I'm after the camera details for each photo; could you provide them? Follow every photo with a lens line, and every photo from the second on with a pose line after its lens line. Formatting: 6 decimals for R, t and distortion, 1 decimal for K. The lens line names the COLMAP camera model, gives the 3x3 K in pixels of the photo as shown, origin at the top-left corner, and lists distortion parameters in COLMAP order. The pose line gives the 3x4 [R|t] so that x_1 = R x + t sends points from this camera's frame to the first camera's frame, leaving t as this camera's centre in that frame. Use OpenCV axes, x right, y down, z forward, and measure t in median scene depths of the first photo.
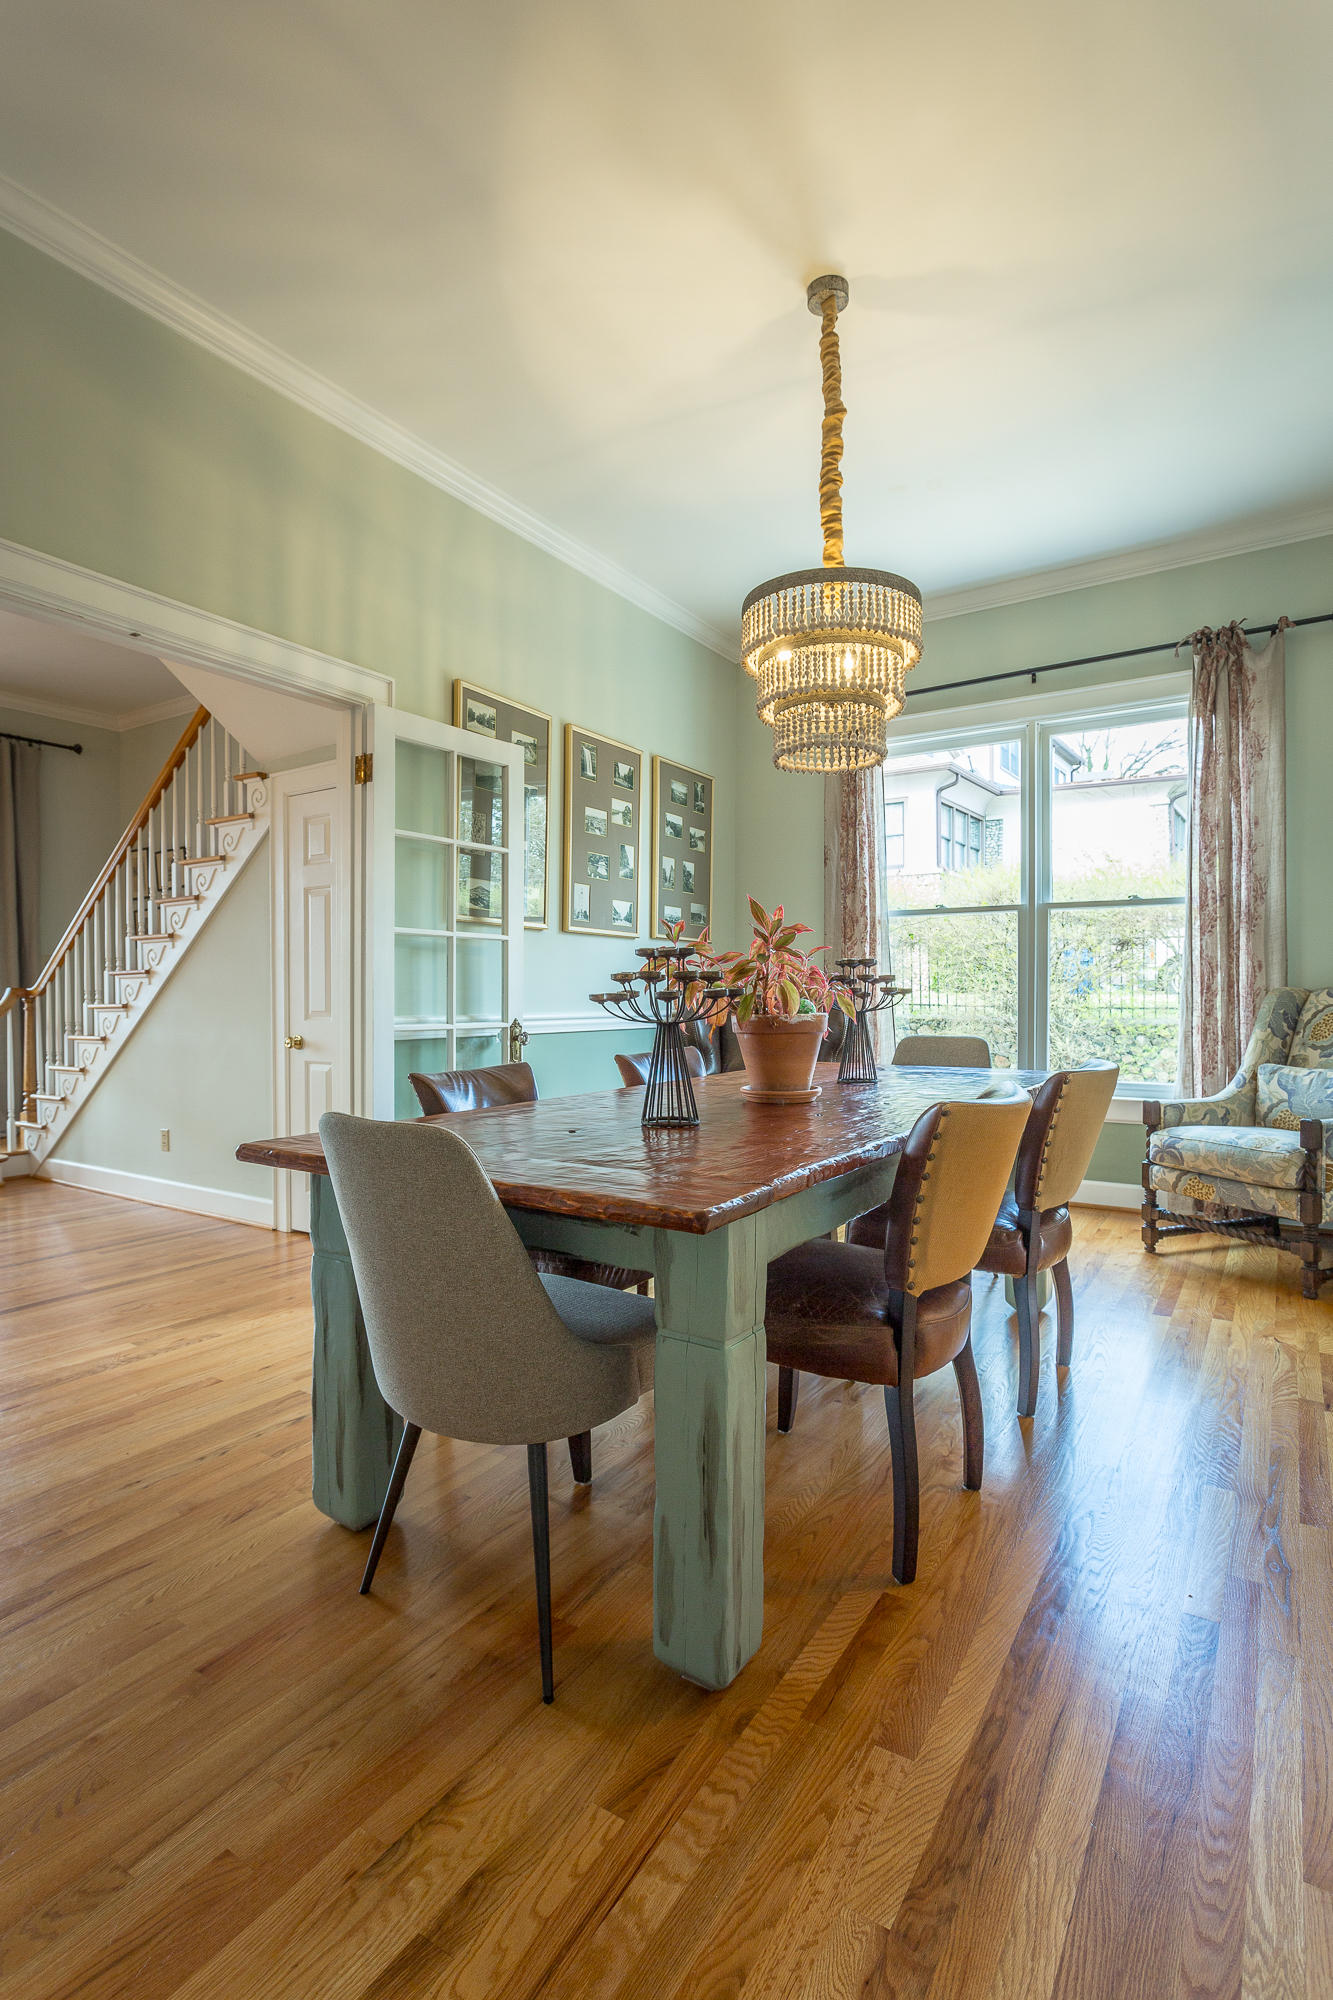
lens RADIAL K [[965.5, 0, 662.1], [0, 965.5, 1007.1], [0, 0, 1]] dist [-0.073641, 0.034784]
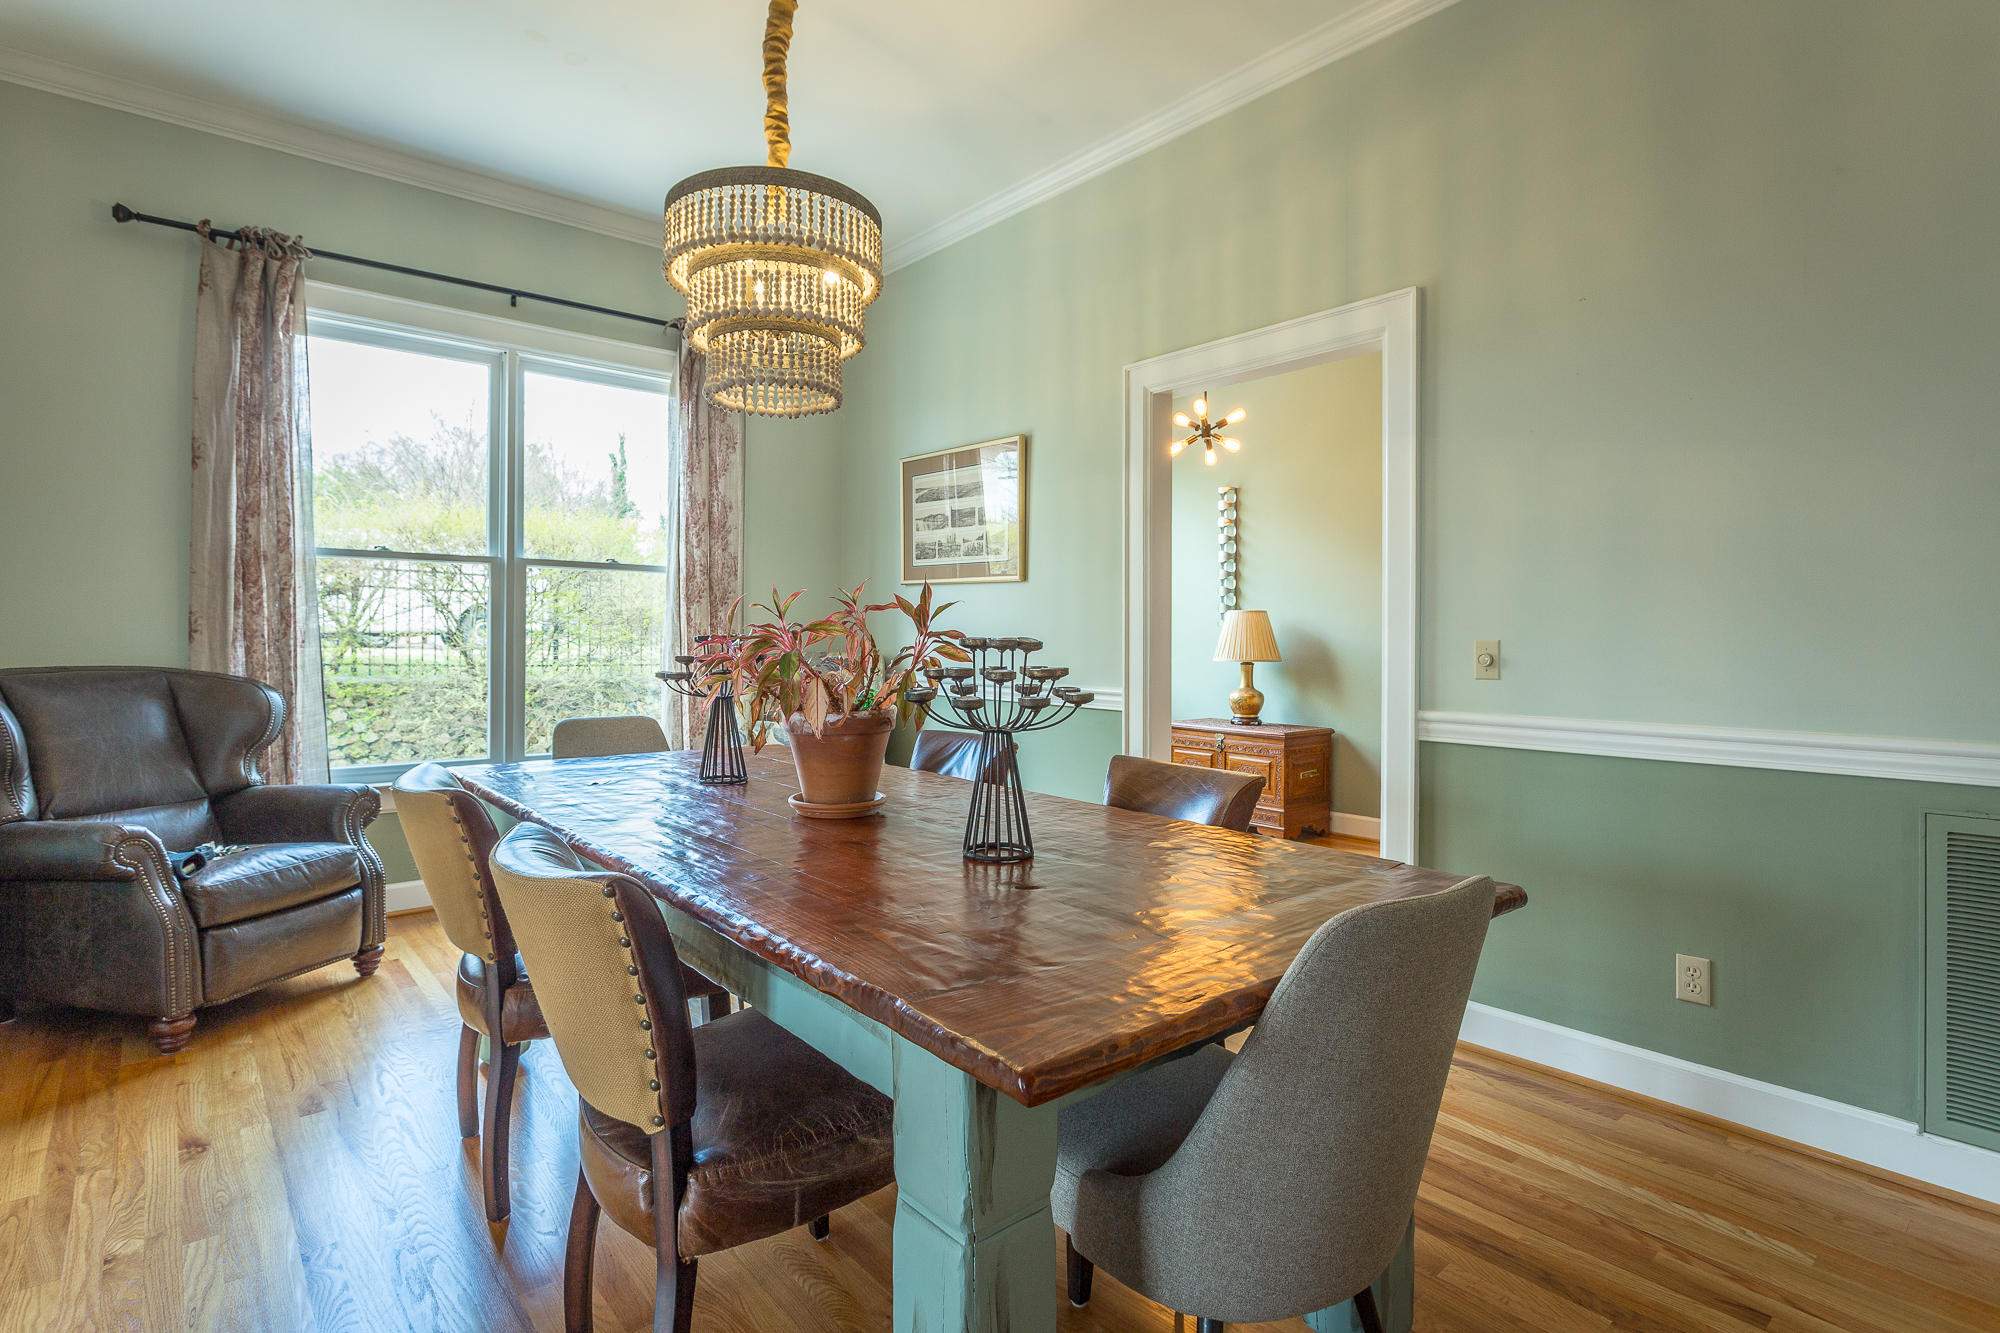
lens RADIAL K [[965.5, 0, 1002.0], [0, 965.5, 658.2], [0, 0, 1]] dist [-0.073641, 0.034784]
pose [[0.283711, -0.004103, 0.958901, -0.354296], [0.002018, 0.999991, 0.003682, -0.019447], [-0.958908, 0.000890, 0.283717, 0.352597]]
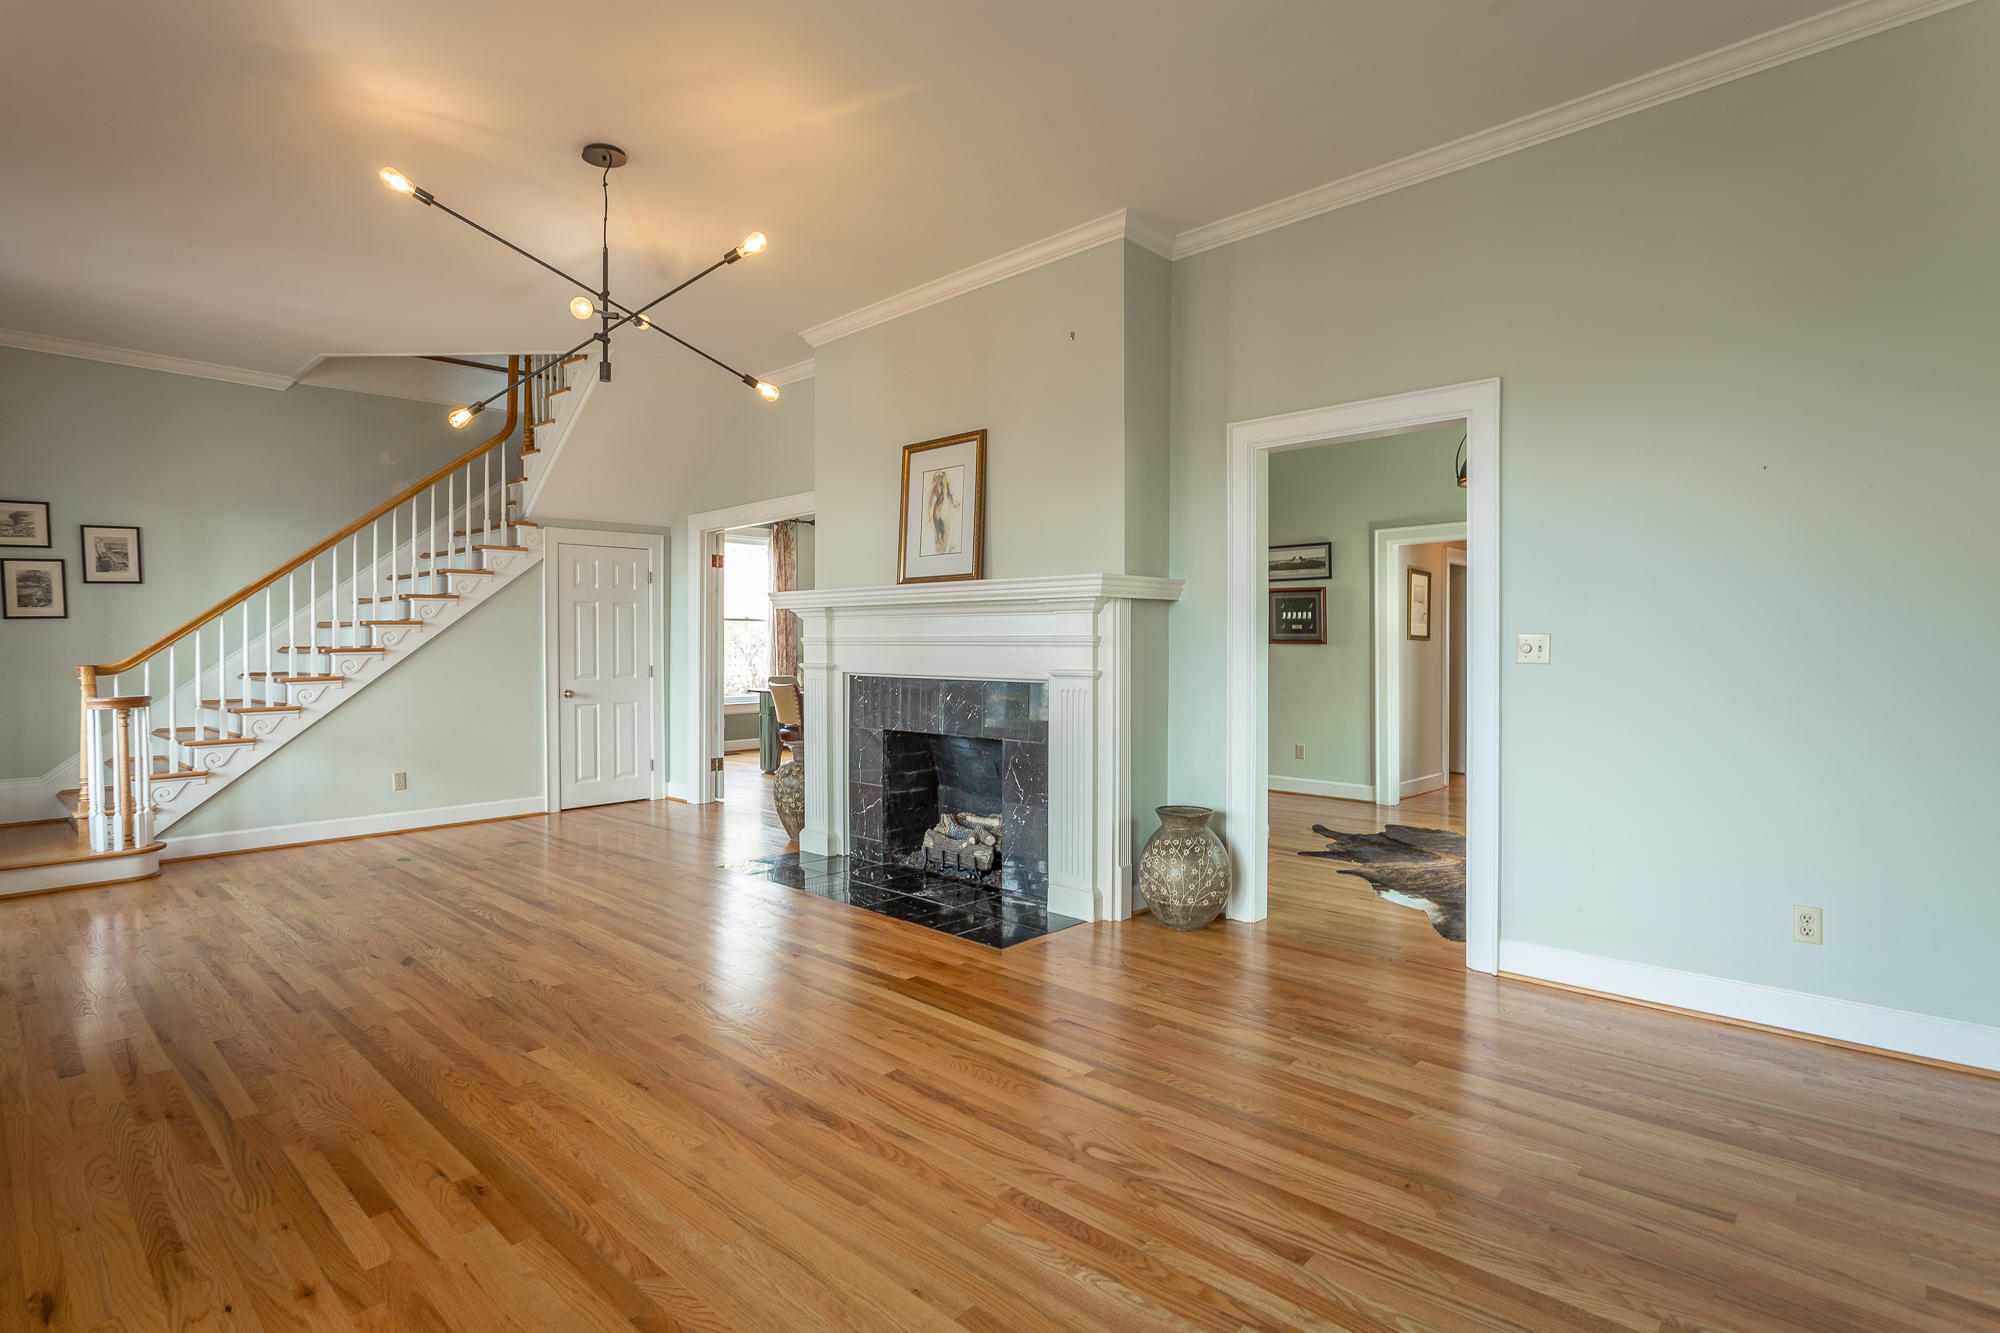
lens RADIAL K [[965.5, 0, 1002.0], [0, 965.5, 658.2], [0, 0, 1]] dist [-0.073641, 0.034784]
pose [[0.167353, -0.011941, 0.985825, -1.858147], [0.012491, 0.999872, 0.009991, -0.032990], [-0.985818, 0.010642, 0.167481, -0.025908]]
